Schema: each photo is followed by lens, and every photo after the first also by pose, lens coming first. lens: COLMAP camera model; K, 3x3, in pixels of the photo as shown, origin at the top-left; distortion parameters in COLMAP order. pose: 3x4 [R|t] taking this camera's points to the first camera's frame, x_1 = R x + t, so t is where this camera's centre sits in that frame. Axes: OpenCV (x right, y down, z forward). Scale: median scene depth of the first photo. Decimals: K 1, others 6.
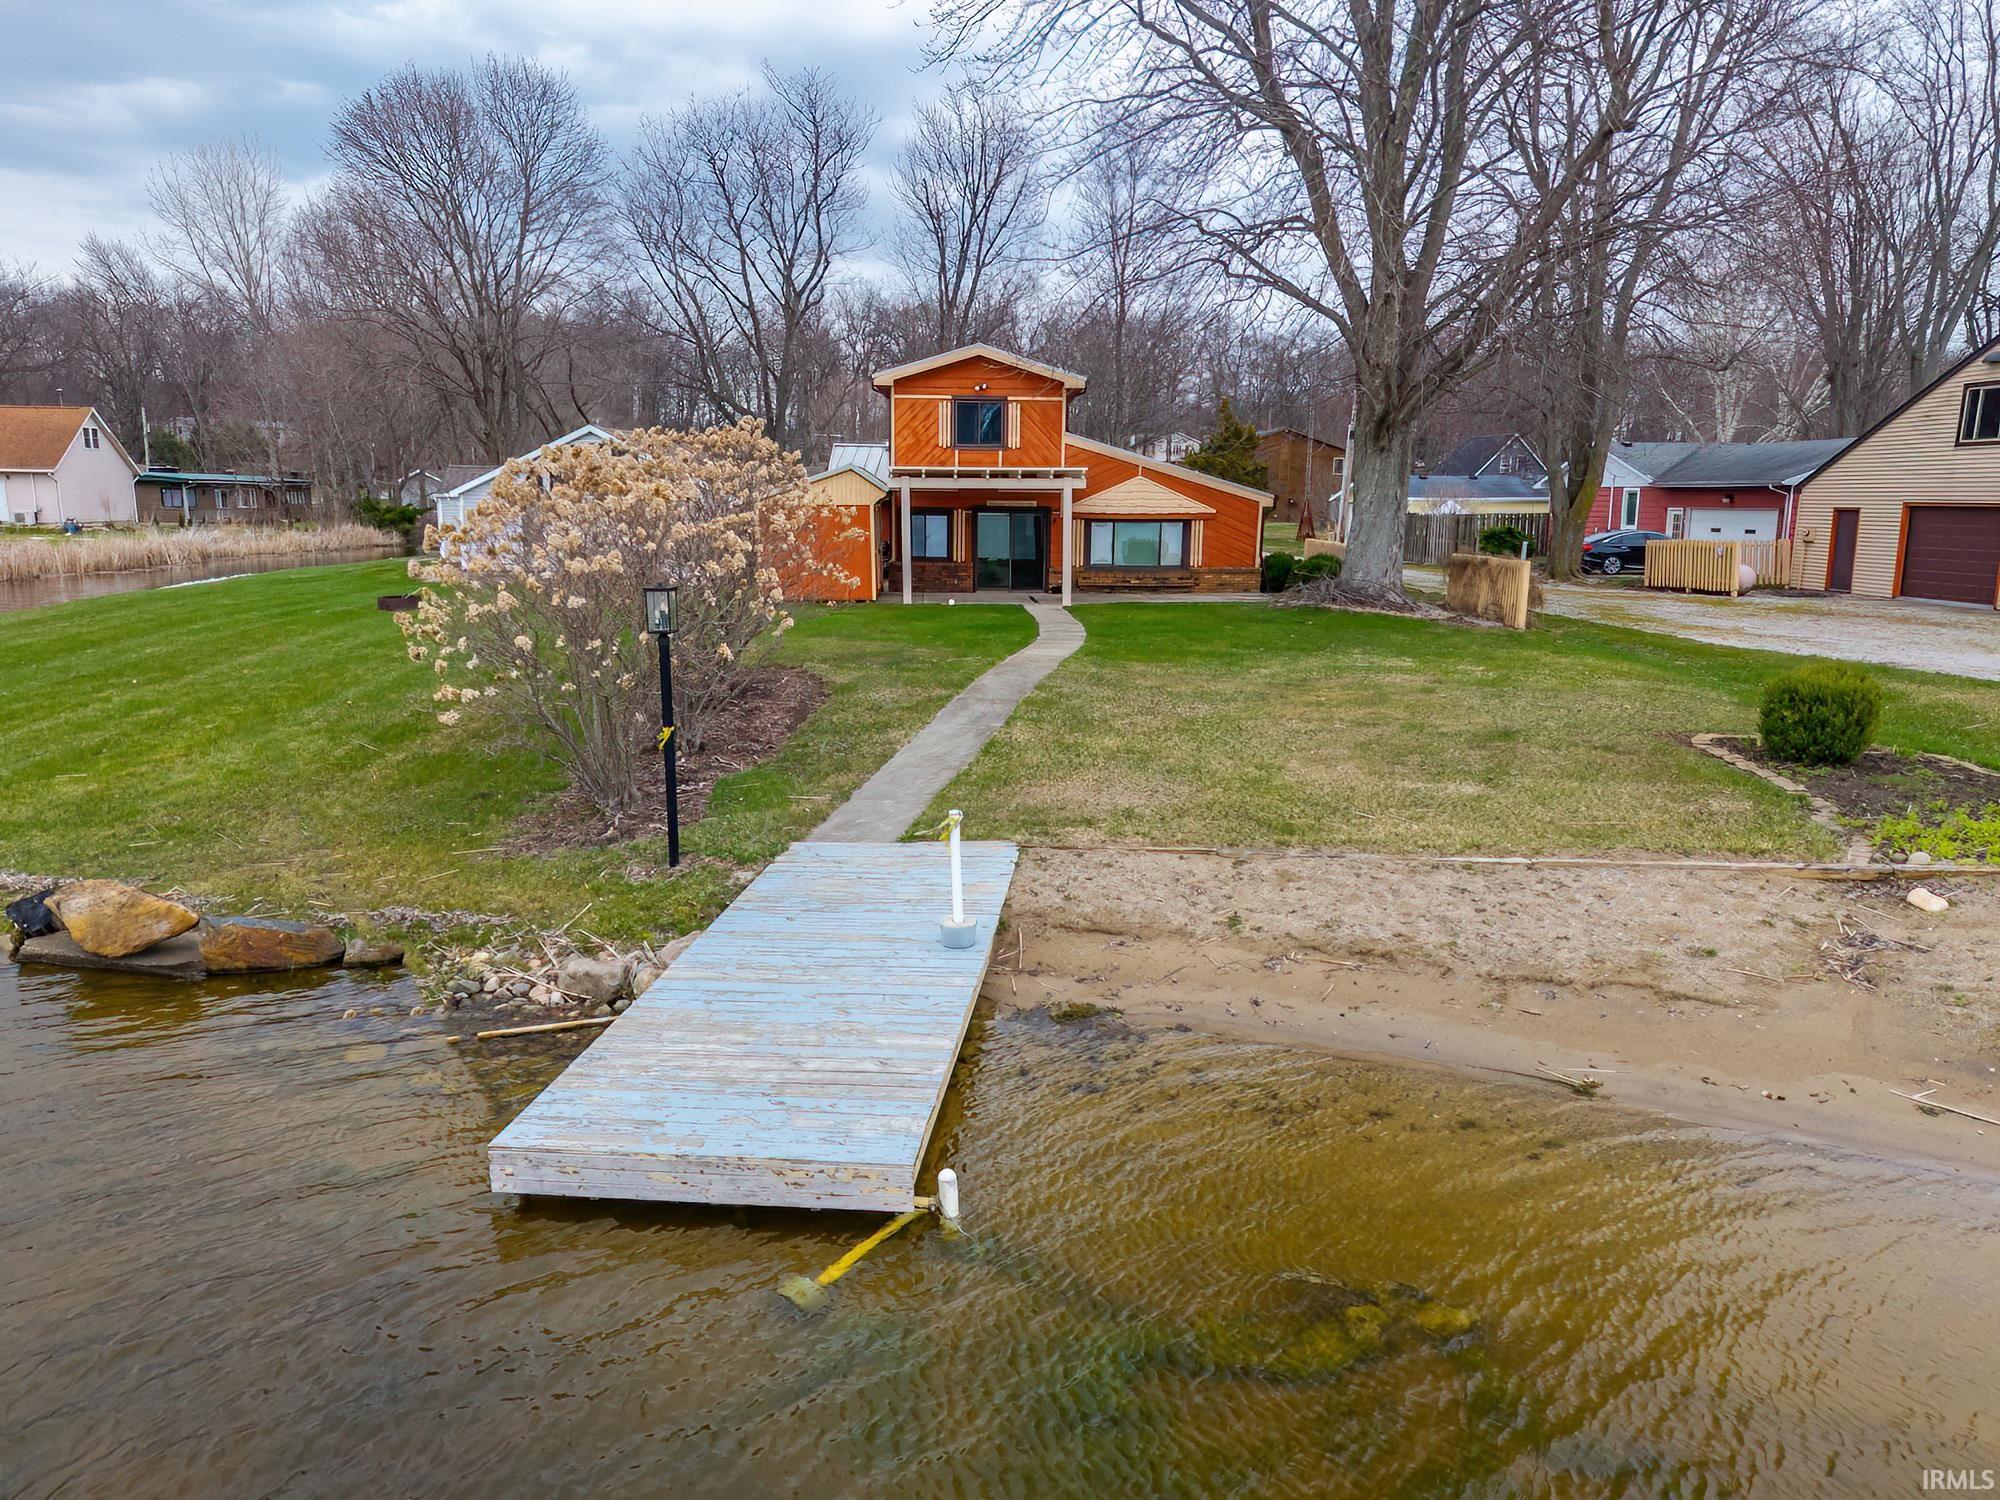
lens RADIAL K [[1364.2, 0, 1012.5], [0, 1364.2, 835.8], [0, 0, 1]] dist [0.001407, -0.002358]
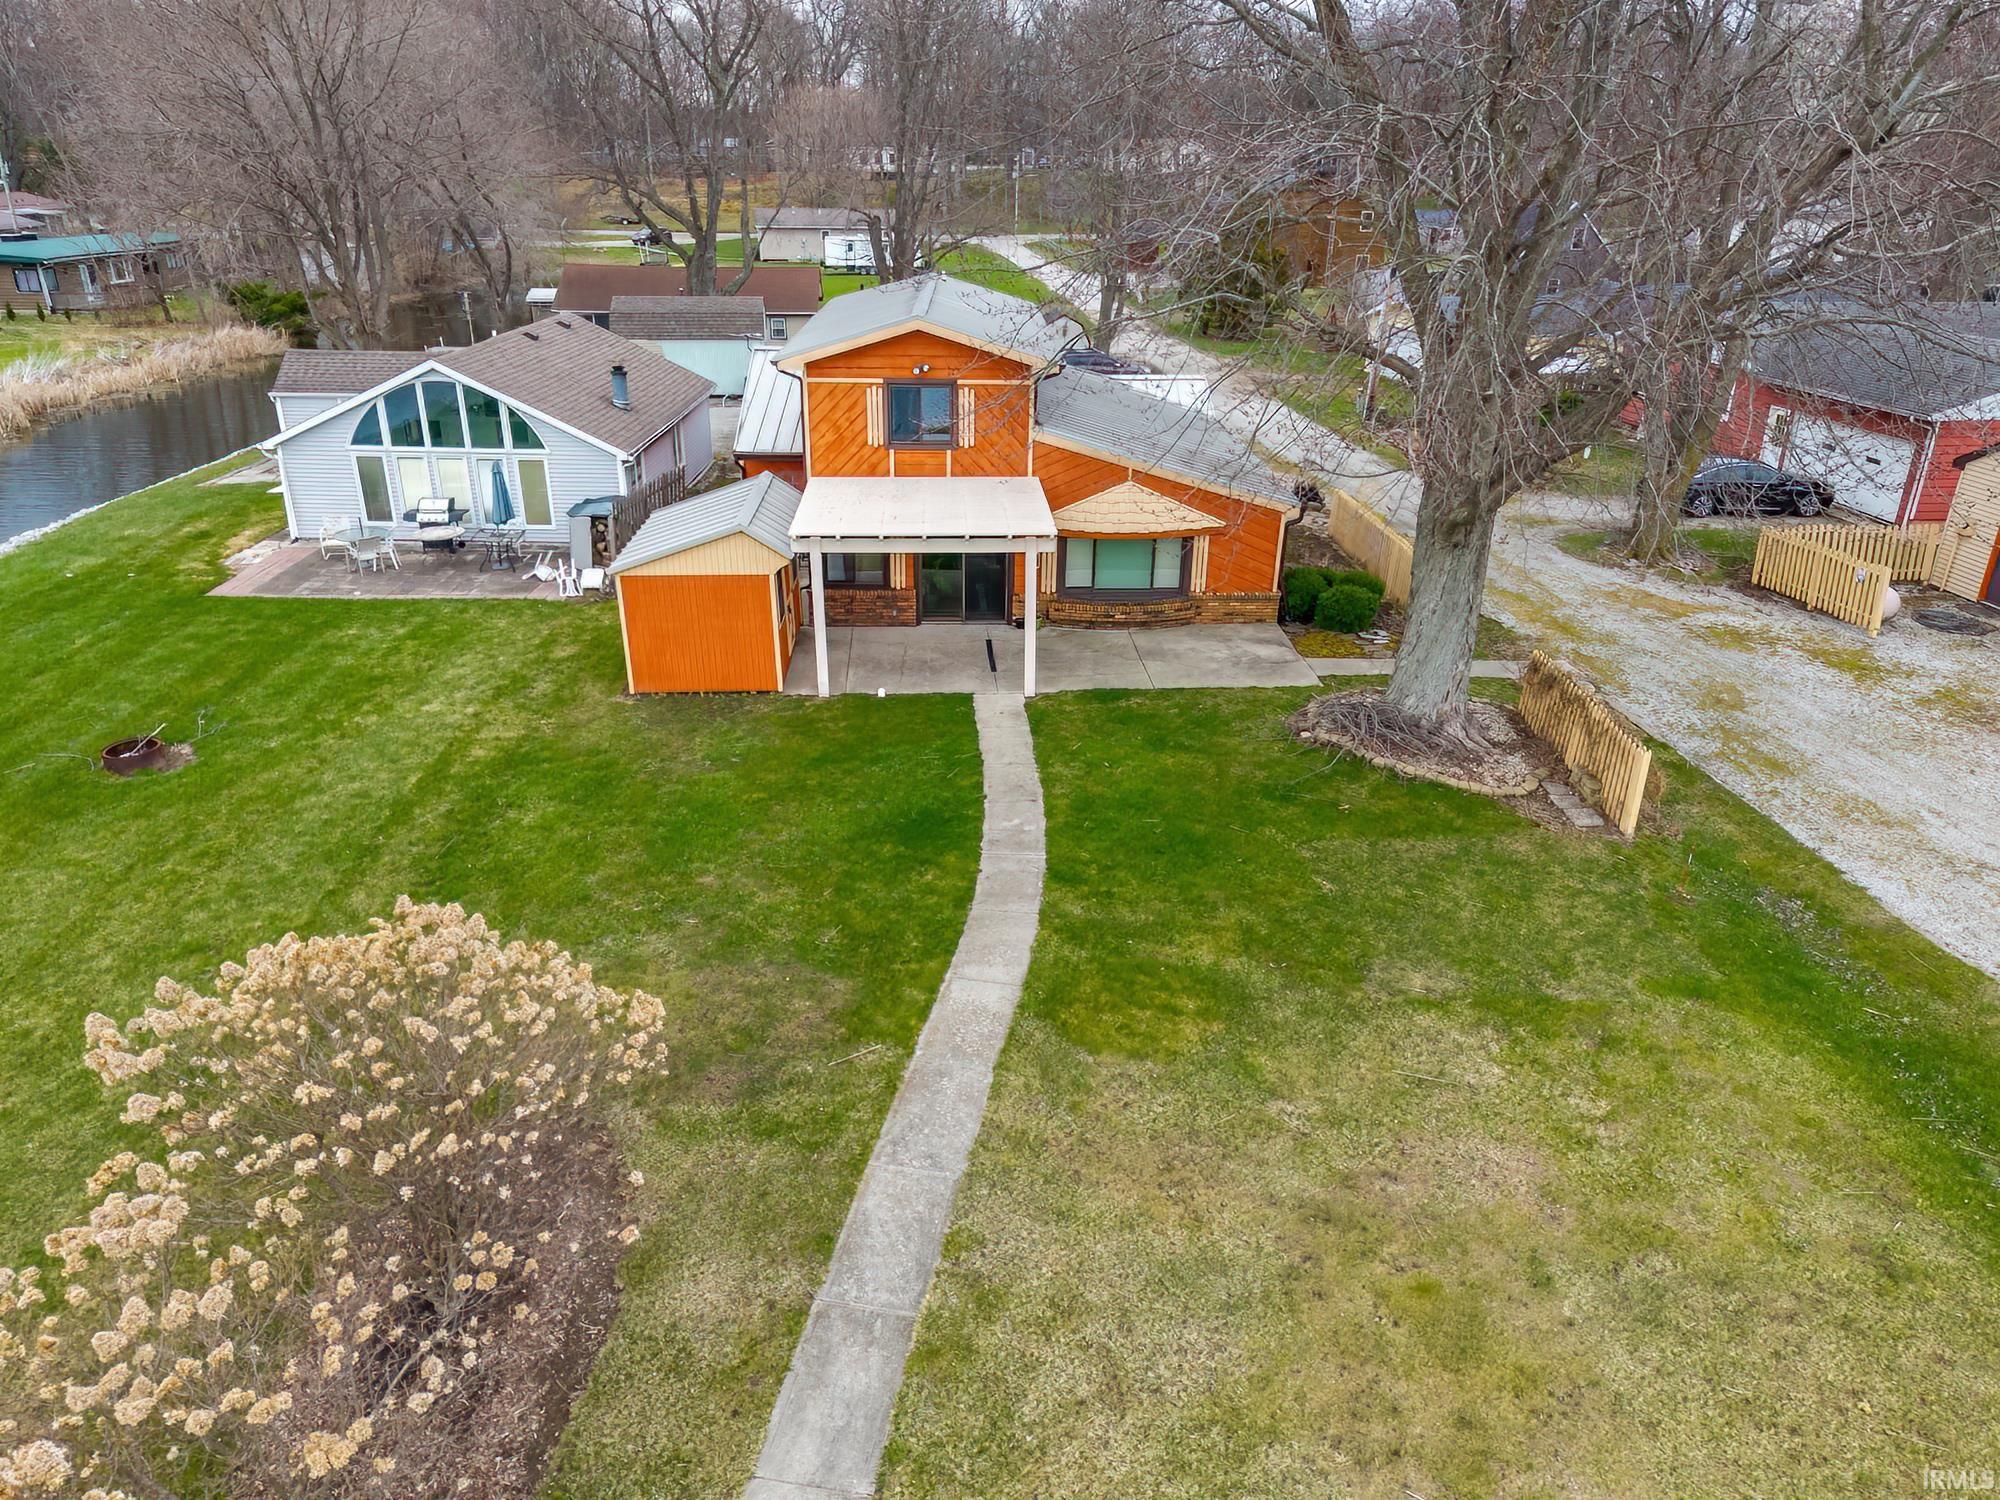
lens RADIAL K [[1357.3, 0, 1006.2], [0, 1357.3, 800.3], [0, 0, 1]] dist [0.002647, -0.005363]
pose [[0.999975, 0.006958, 0.001299, 0.023741], [-0.007077, 0.980357, 0.197105, -0.236227], [0.000098, -0.197110, 0.980381, 0.208141]]
